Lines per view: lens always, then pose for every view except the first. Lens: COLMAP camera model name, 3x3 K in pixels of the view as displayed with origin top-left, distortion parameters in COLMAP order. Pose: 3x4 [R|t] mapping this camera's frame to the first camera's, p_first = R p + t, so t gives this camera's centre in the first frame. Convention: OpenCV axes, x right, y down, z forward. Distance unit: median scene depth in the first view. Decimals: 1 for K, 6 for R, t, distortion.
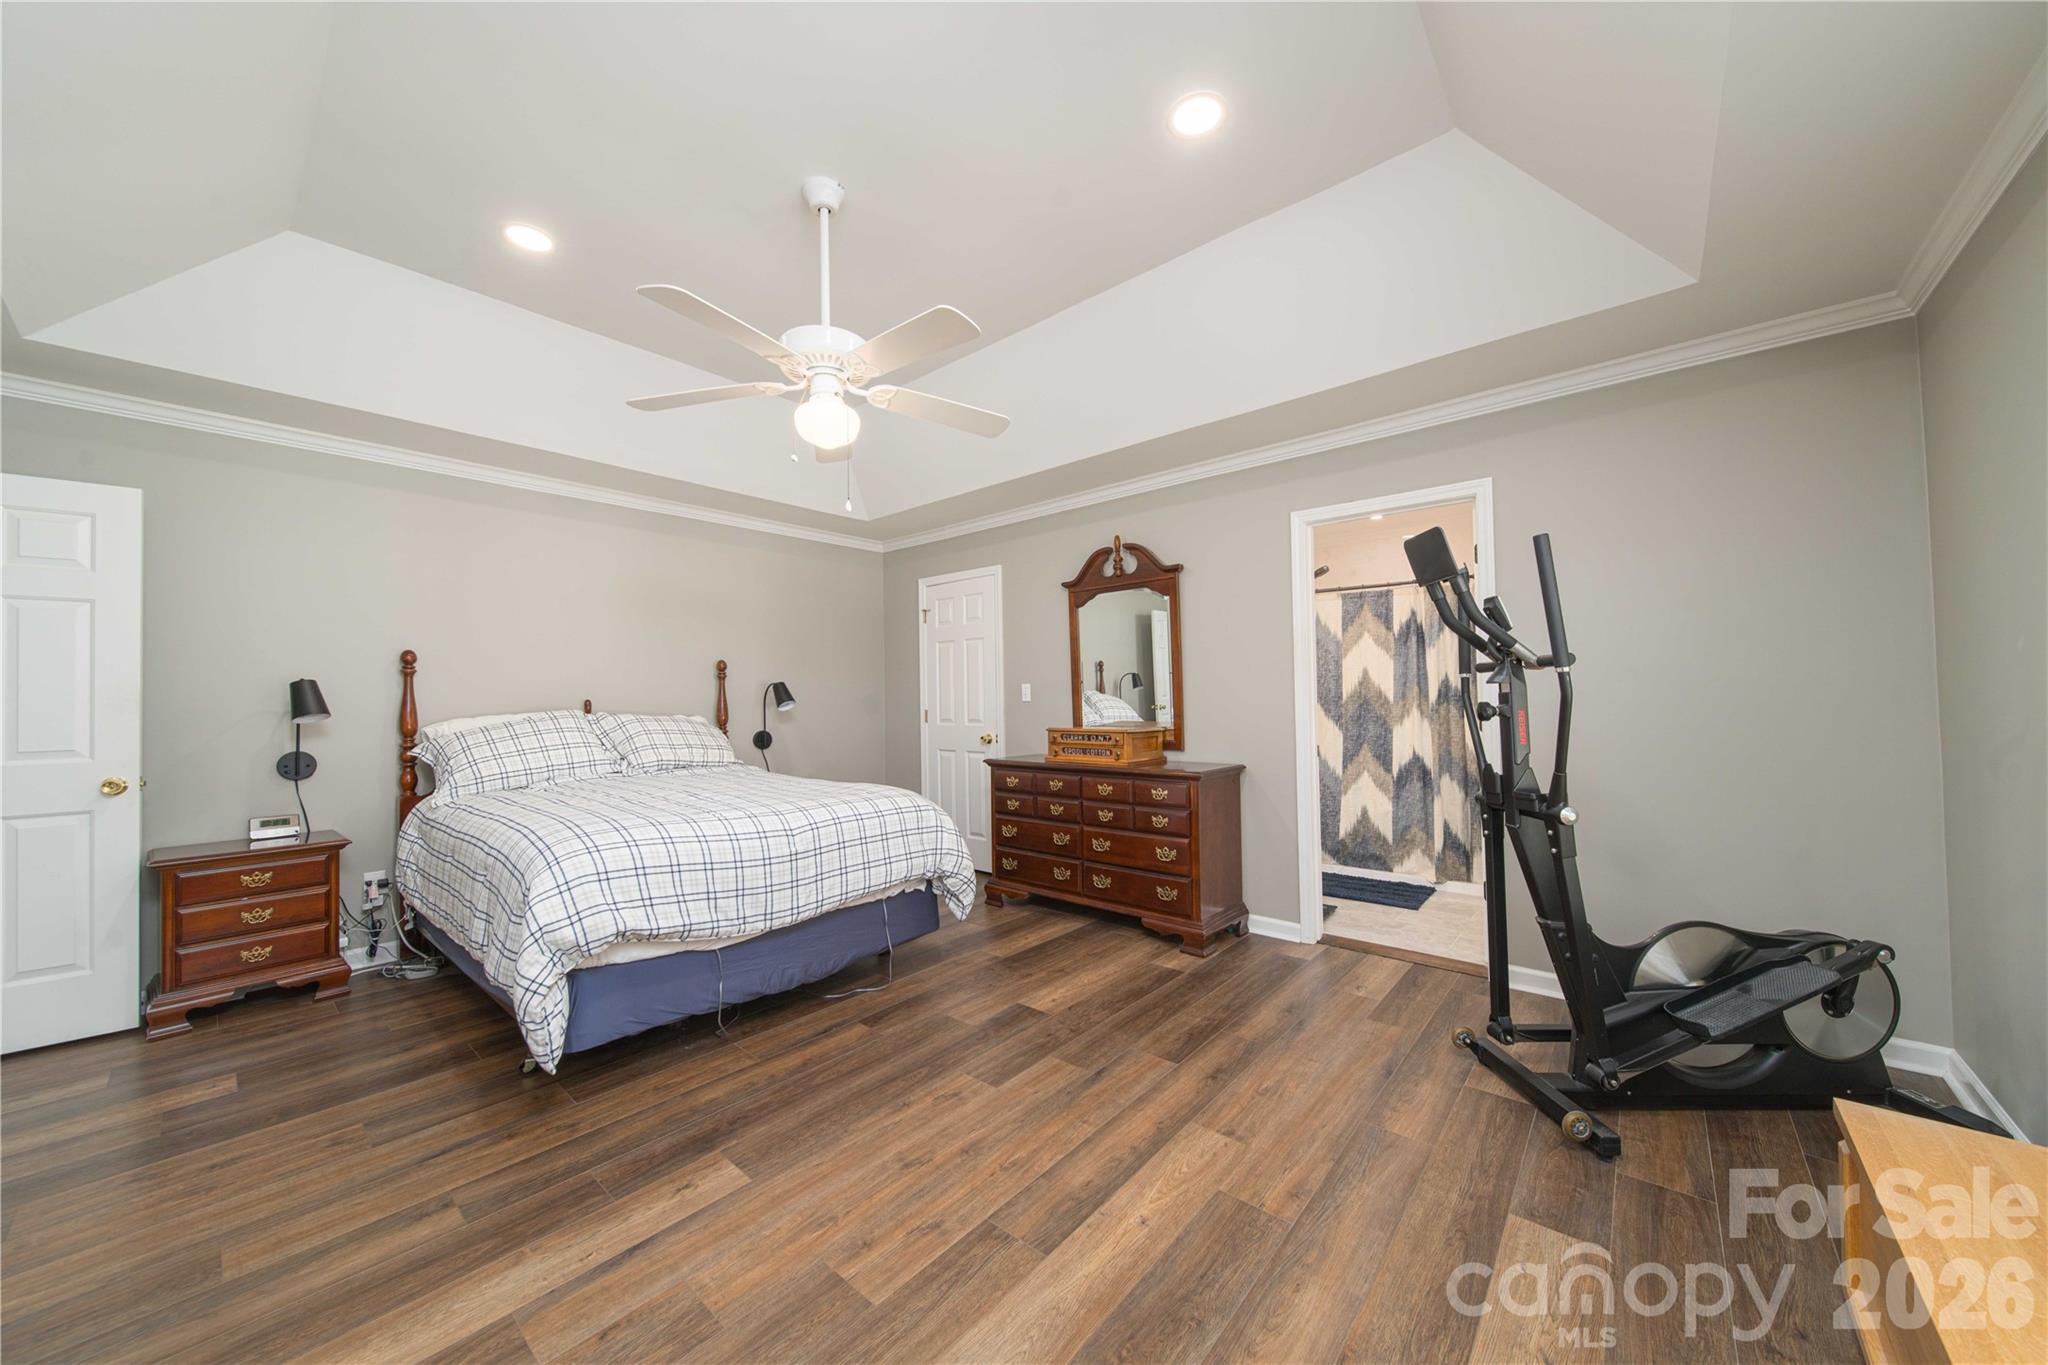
lens RADIAL K [[718.1, 0, 1025.7], [0, 718.1, 683.7], [0, 0, 1]] dist [0.001497, 0.000130]
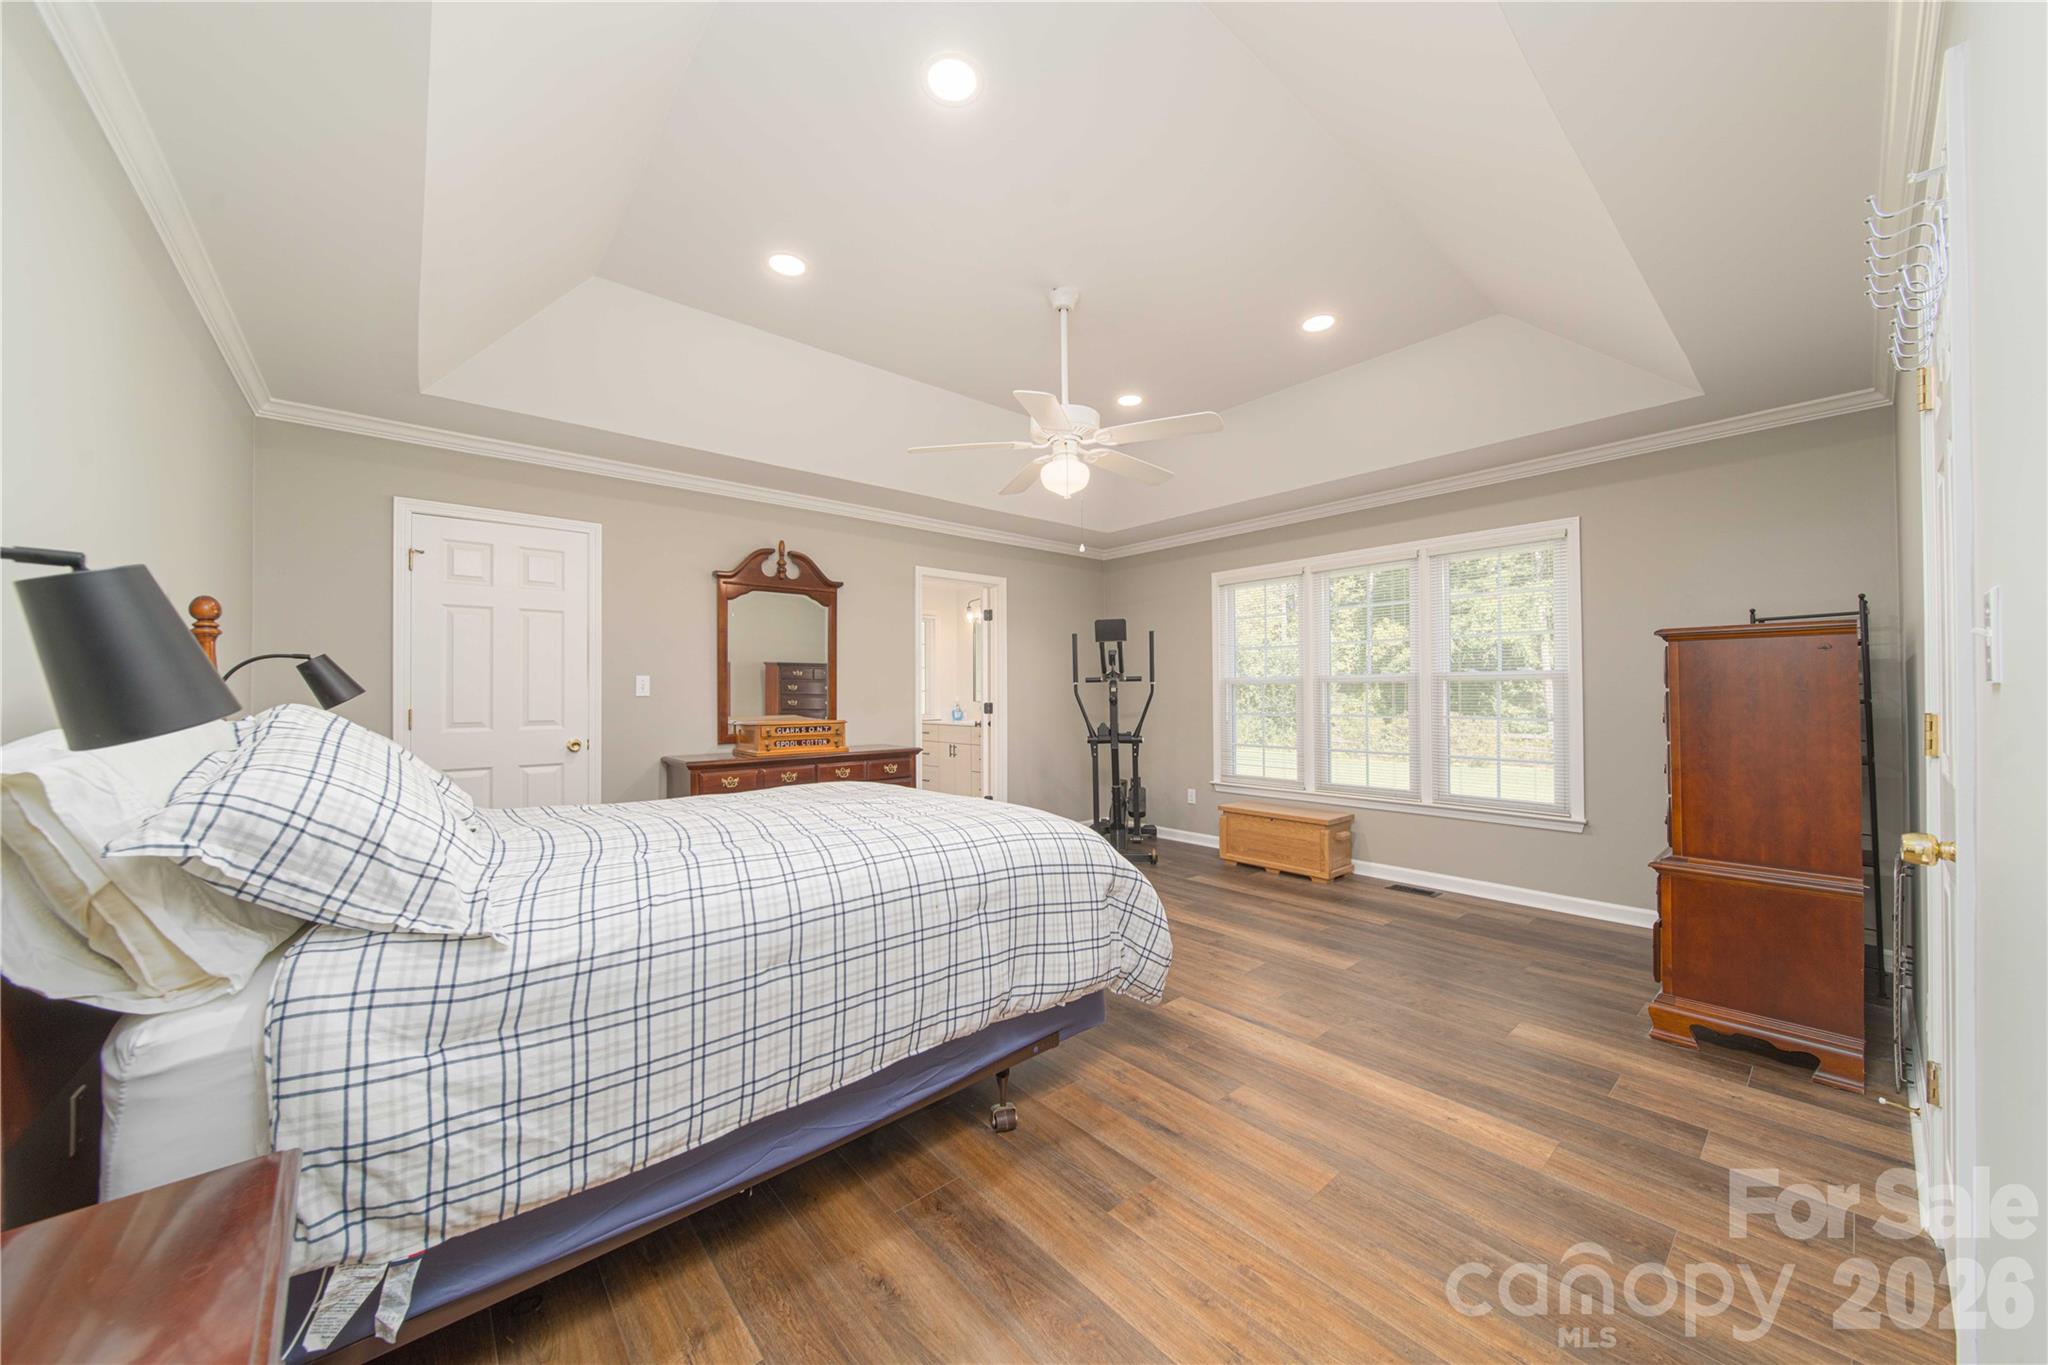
lens RADIAL K [[718.1, 0, 1025.7], [0, 718.1, 683.7], [0, 0, 1]] dist [0.001497, 0.000130]
pose [[0.138213, 0.024608, 0.990097, -0.903634], [-0.016492, 0.999610, -0.022542, 0.024361], [-0.990265, -0.013213, 0.138565, 0.513451]]
